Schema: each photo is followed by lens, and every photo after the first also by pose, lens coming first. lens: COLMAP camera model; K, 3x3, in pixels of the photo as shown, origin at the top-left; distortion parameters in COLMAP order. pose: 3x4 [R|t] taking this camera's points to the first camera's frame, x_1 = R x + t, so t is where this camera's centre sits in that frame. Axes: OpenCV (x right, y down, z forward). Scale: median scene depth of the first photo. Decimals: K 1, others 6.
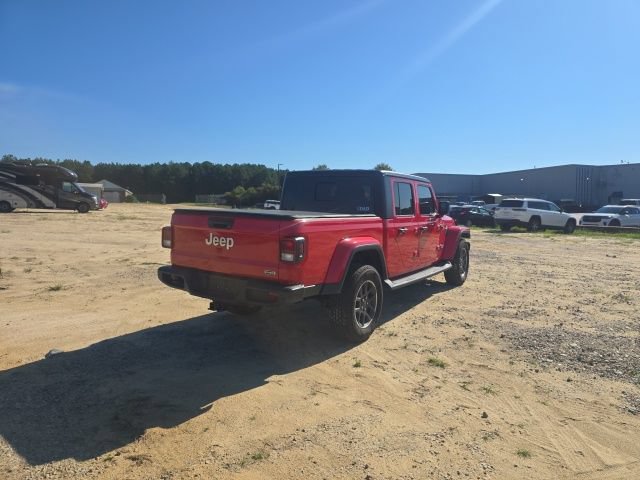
lens RADIAL K [[426.6, 0, 331.7], [0, 426.6, 240.2], [0, 0, 1]] dist [0.054866, -0.055701]
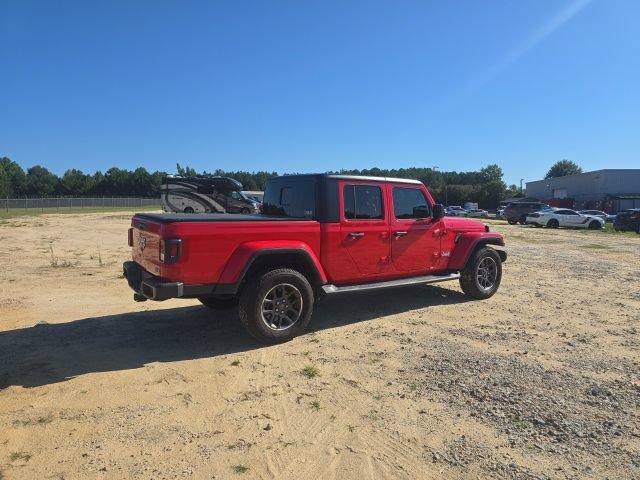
lens RADIAL K [[422.8, 0, 325.9], [0, 422.8, 239.2], [0, 0, 1]] dist [0.057464, -0.054437]
pose [[0.922093, 0.021345, -0.386378, 0.530187], [-0.025416, 0.999662, -0.005429, -0.008367], [0.386132, 0.014826, 0.922324, 0.103026]]
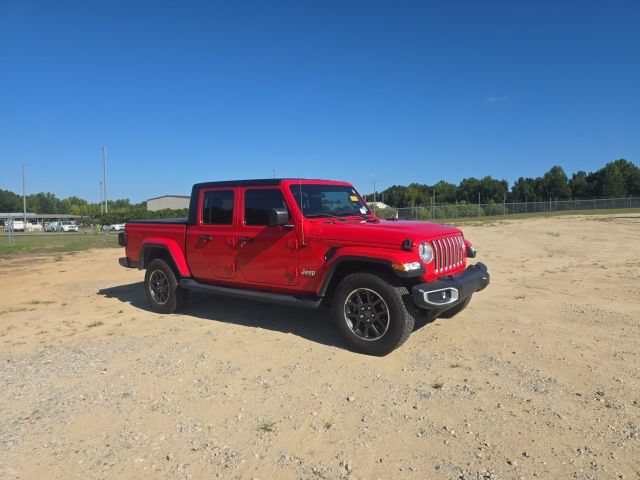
lens RADIAL K [[426.6, 0, 331.7], [0, 426.6, 240.2], [0, 0, 1]] dist [0.054866, -0.055701]
pose [[-0.068889, 0.057446, -0.995969, 1.336962], [-0.066392, 0.995864, 0.062032, -0.117446], [0.995413, 0.070397, -0.064790, 1.542131]]
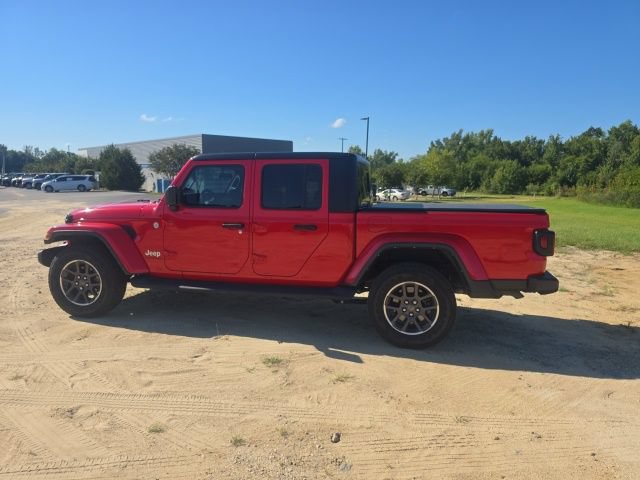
lens RADIAL K [[427.7, 0, 320.6], [0, 427.7, 249.8], [0, 0, 1]] dist [0.061944, -0.063236]
pose [[-0.341589, -0.165977, 0.925078, -0.941937], [0.065015, 0.977752, 0.199435, -0.180556], [-0.937598, 0.128269, -0.323198, 1.565679]]
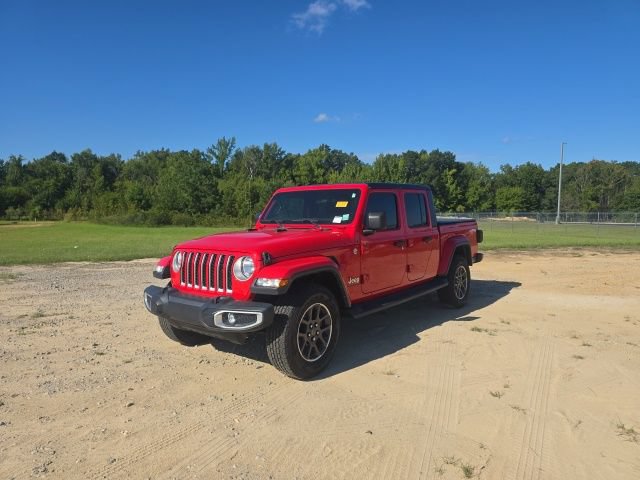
lens RADIAL K [[441.2, 0, 324.0], [0, 441.2, 239.0], [0, 0, 1]] dist [0.024221, -0.004416]
pose [[-0.995707, -0.023567, 0.089513, 0.062962], [-0.009334, 0.987680, 0.156210, -0.242809], [-0.092092, 0.154703, -0.983659, 2.544609]]
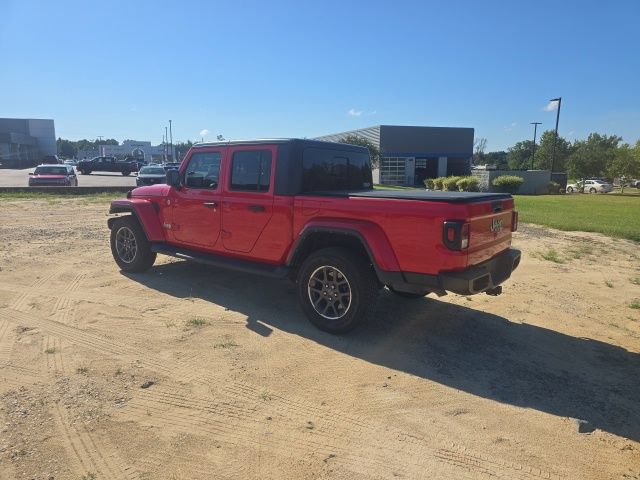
lens RADIAL K [[422.8, 0, 325.9], [0, 422.8, 239.2], [0, 0, 1]] dist [0.057464, -0.054437]
pose [[0.077513, -0.177197, 0.981118, -1.039204], [0.072416, 0.982480, 0.171722, -0.135269], [-0.994358, 0.057738, 0.088987, 1.071147]]
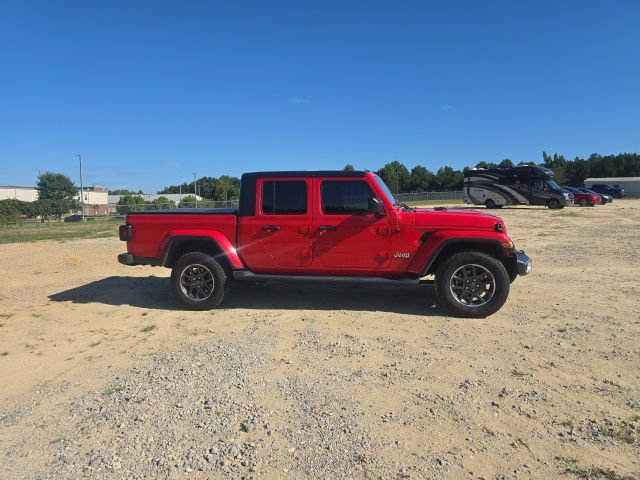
lens RADIAL K [[422.8, 0, 325.9], [0, 422.8, 239.2], [0, 0, 1]] dist [0.057464, -0.054437]
pose [[0.354441, 0.068580, -0.932560, 1.325123], [-0.060514, 0.996899, 0.050311, -0.064354], [0.933118, 0.038601, 0.357492, 0.849091]]
